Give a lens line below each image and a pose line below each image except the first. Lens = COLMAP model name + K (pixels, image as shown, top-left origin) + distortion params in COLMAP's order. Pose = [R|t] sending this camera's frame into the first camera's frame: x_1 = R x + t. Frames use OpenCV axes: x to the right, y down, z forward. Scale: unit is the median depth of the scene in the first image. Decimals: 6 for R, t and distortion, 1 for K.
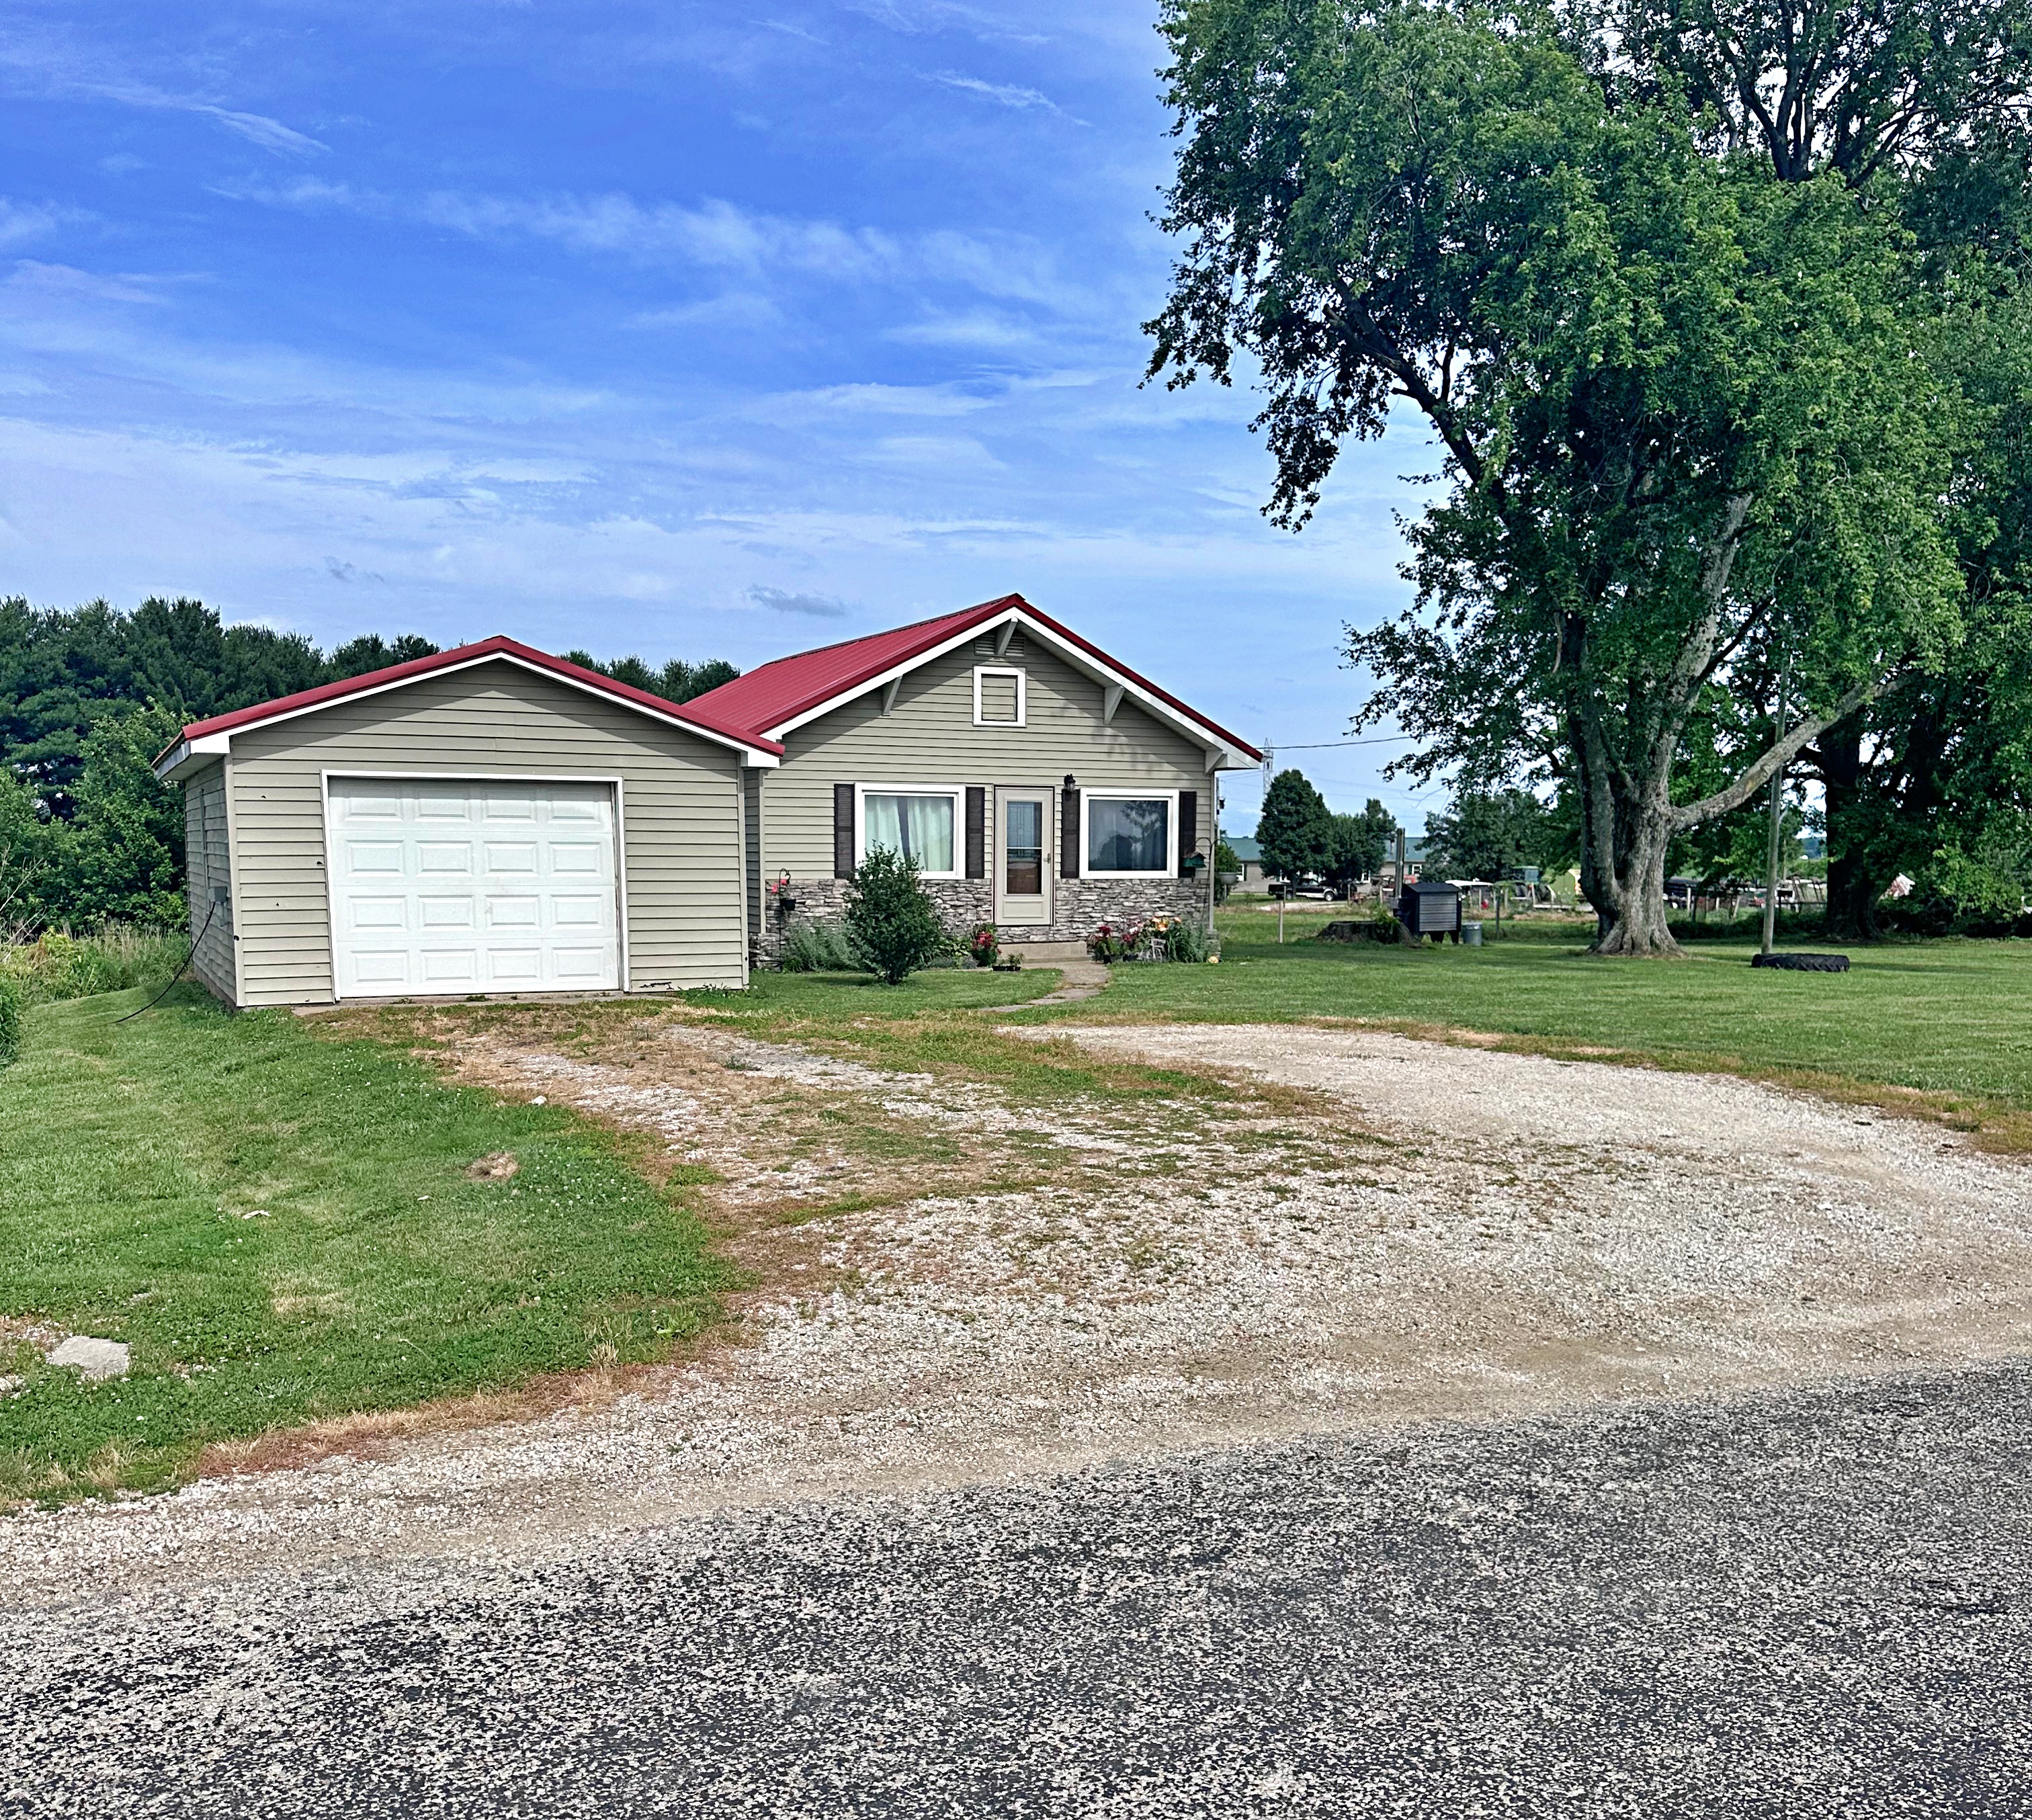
lens RADIAL K [[1857.9, 0, 1015.6], [0, 1857.9, 1062.5], [0, 0, 1]] dist [0.086887, -0.115719]
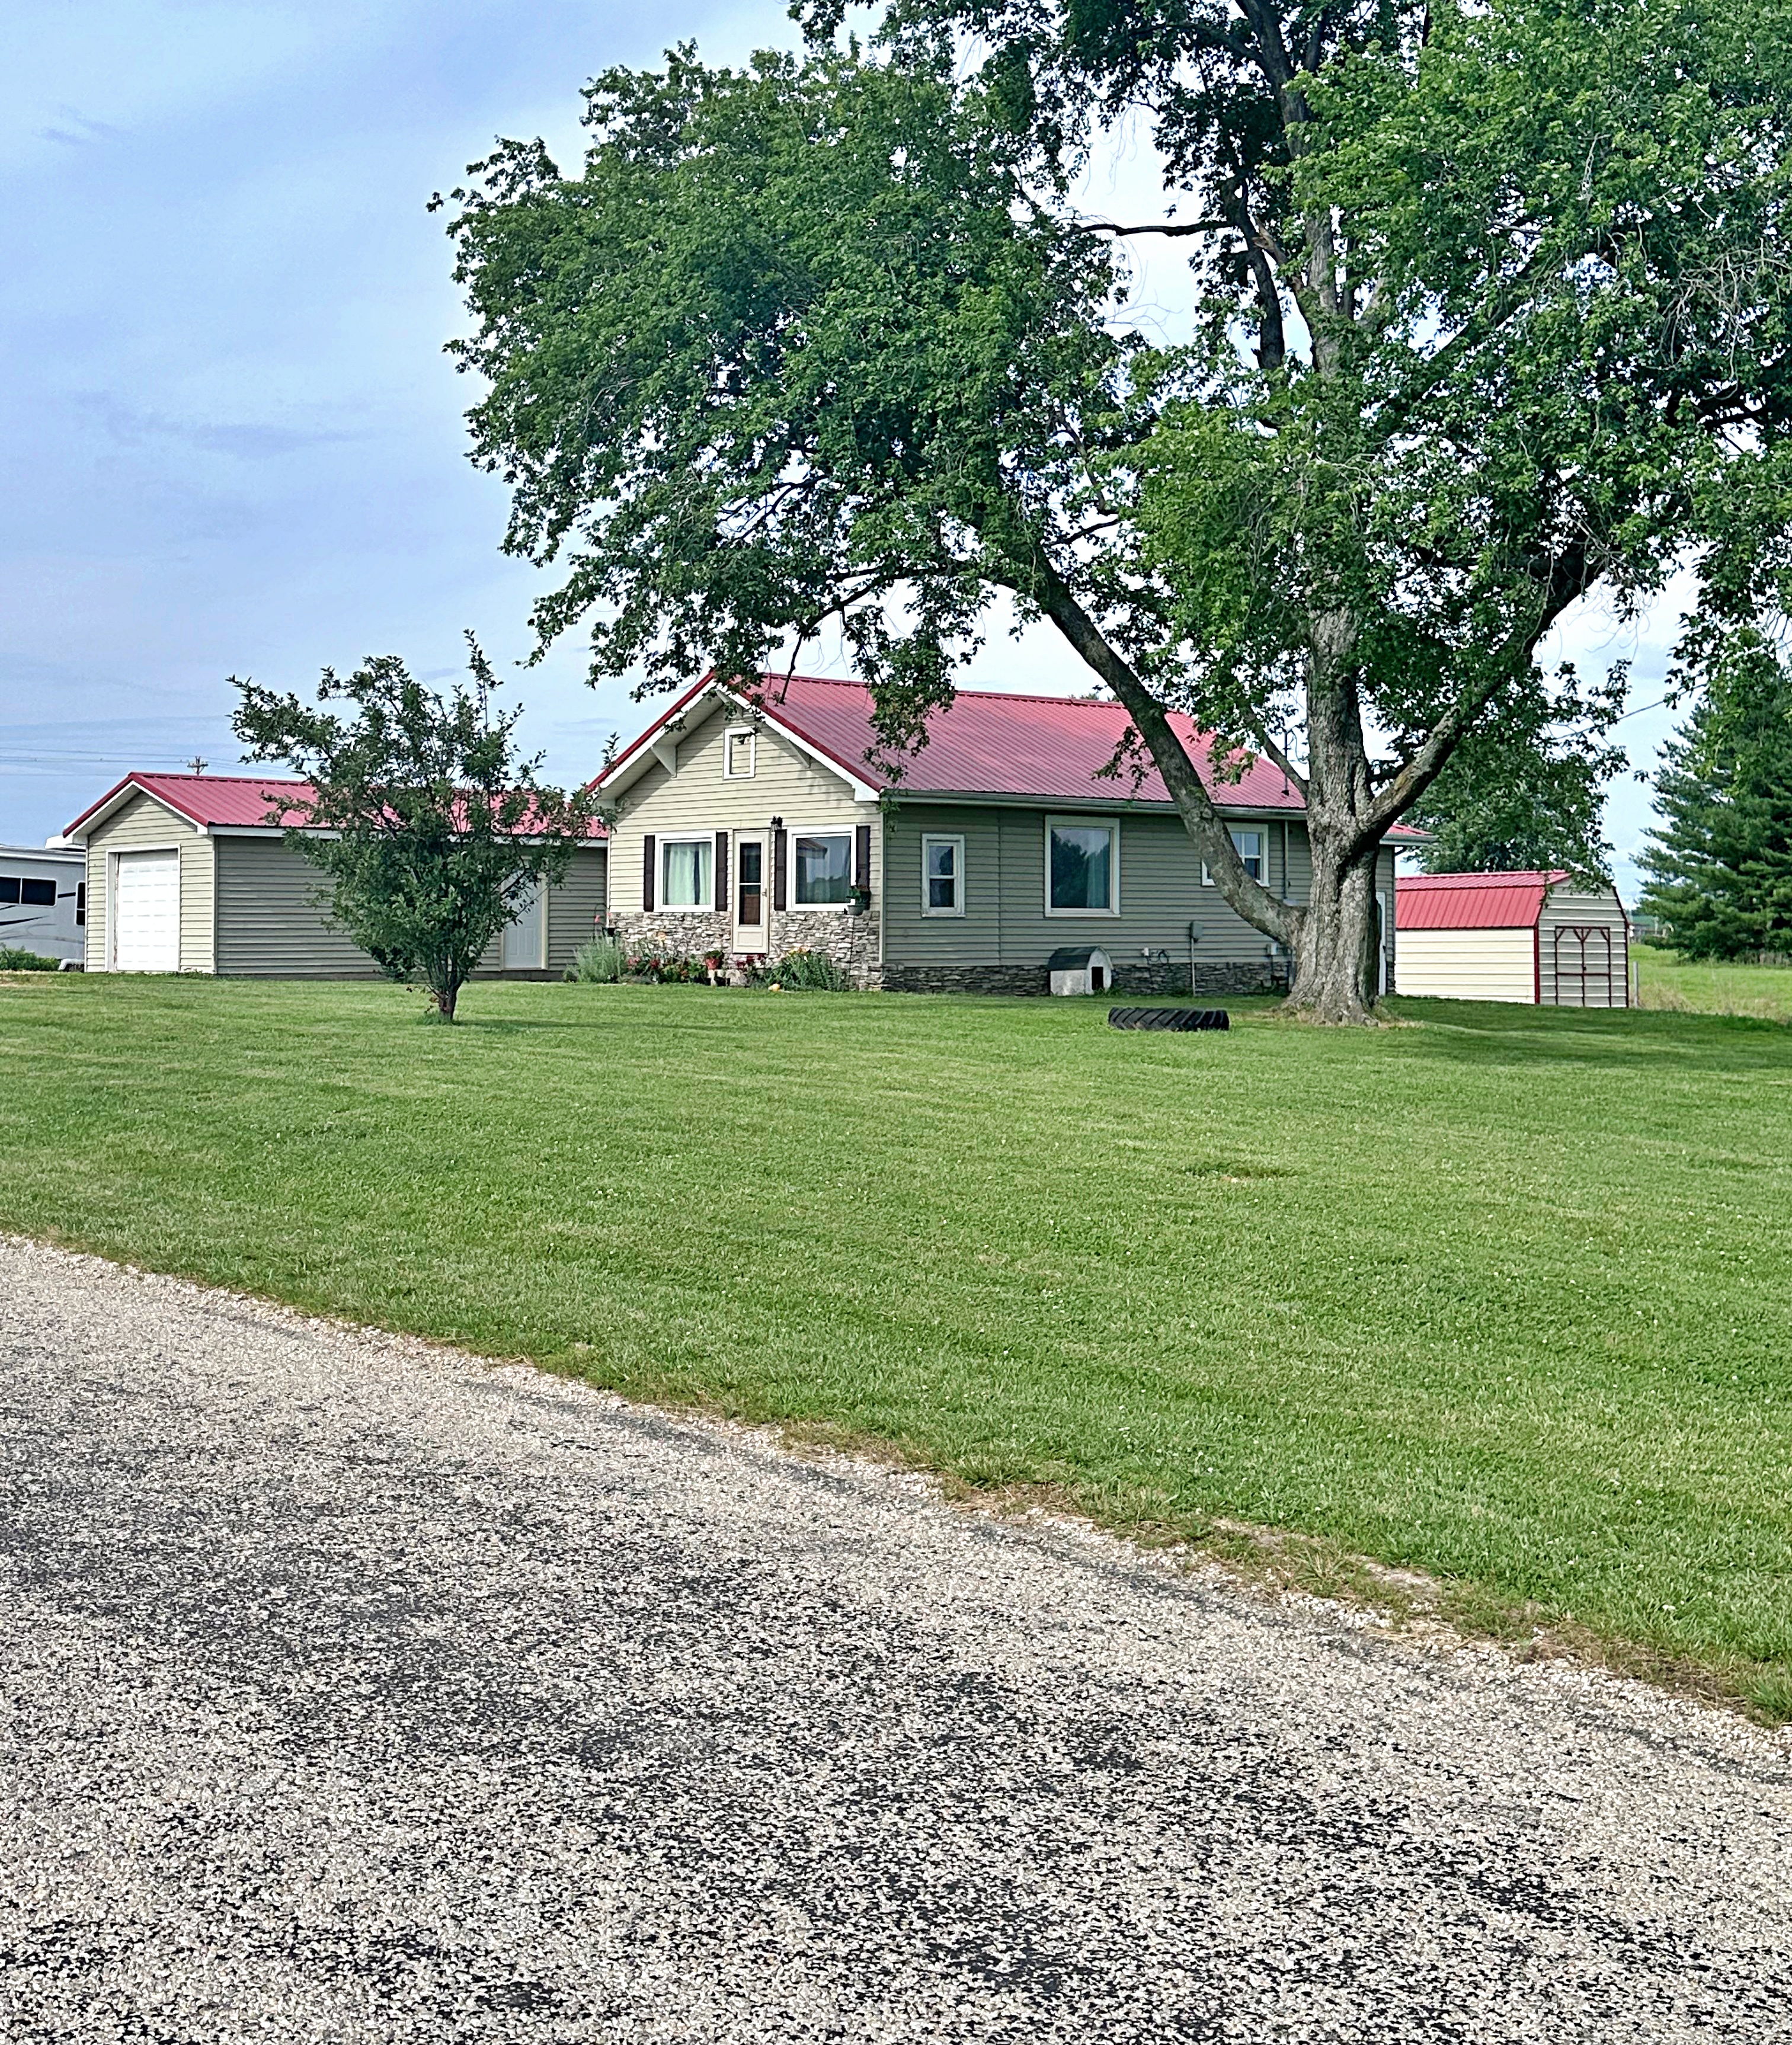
lens RADIAL K [[2353.3, 0, 884.9], [0, 2353.3, 862.2], [0, 0, 1]] dist [0.194890, 0.004695]
pose [[0.272409, -0.030925, -0.961684, 1.378943], [-0.110086, 0.991918, -0.063080, -0.047942], [0.955863, 0.123052, 0.266803, 0.697011]]
